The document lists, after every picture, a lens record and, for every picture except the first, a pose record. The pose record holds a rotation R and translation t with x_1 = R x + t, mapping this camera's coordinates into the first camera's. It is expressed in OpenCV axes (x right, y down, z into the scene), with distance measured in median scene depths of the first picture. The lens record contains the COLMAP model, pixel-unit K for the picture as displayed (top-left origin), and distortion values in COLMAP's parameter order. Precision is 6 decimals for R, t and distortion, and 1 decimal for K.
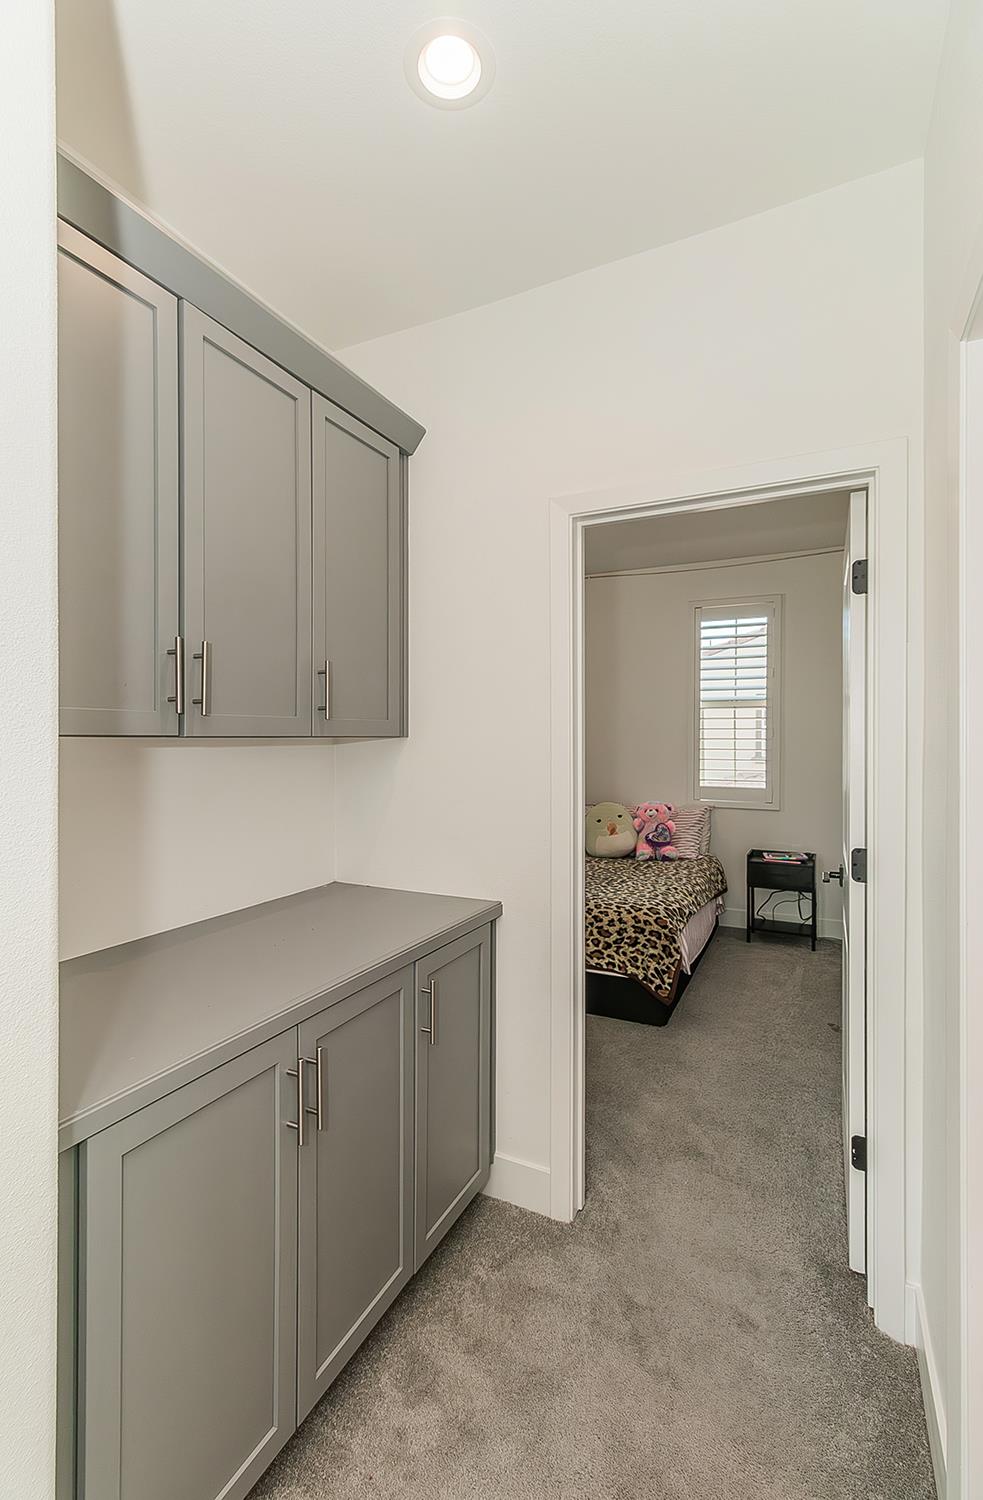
lens RADIAL K [[673.2, 0, 491.5], [0, 673.2, 750.0], [0, 0, 1]] dist [-0.000809, -0.000006]
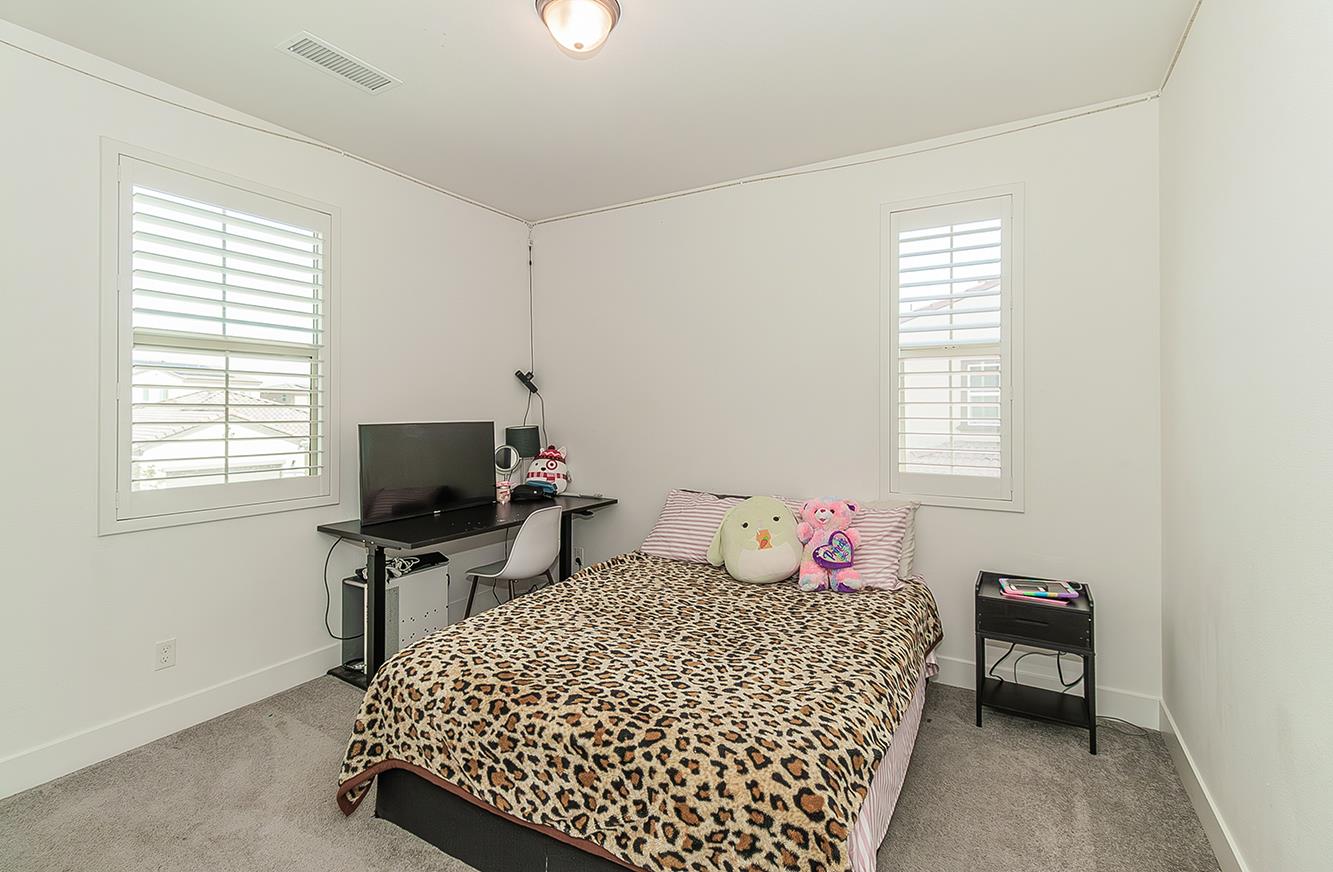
lens RADIAL K [[601.2, 0, 663.6], [0, 601.2, 409.1], [0, 0, 1]] dist [0.003435, 0.000430]
pose [[0.997090, -0.001245, -0.076224, 0.136778], [0.000196, 0.999905, -0.013758, -0.002959], [0.076234, 0.013703, 0.996996, 0.431005]]
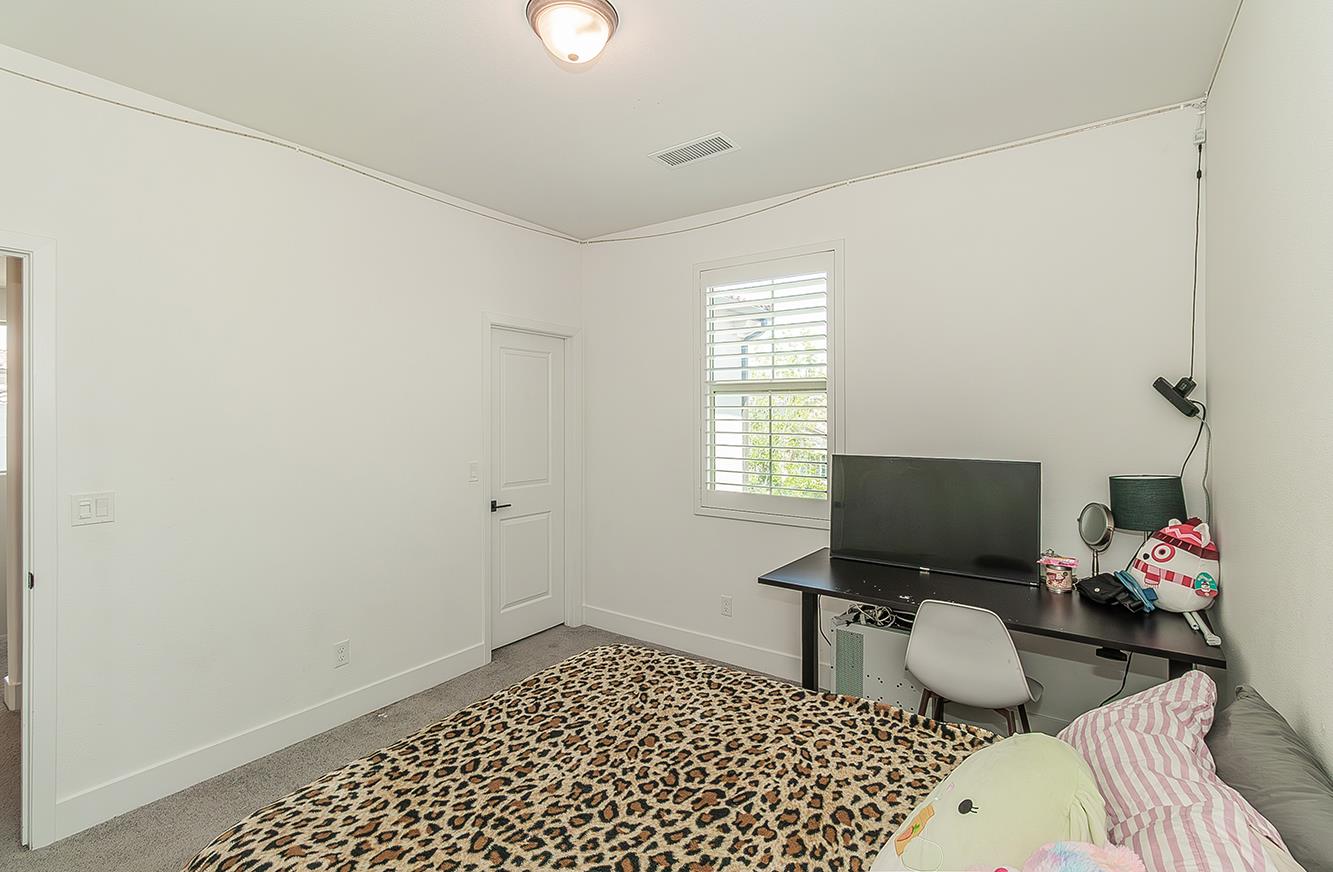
lens RADIAL K [[598.3, 0, 665.4], [0, 598.3, 427.0], [0, 0, 1]] dist [-0.000809, -0.000006]
pose [[-0.158849, 0.012884, -0.987219, 0.444607], [-0.013459, 0.999794, 0.015214, -0.035312], [0.987211, 0.015703, -0.158643, 1.019261]]
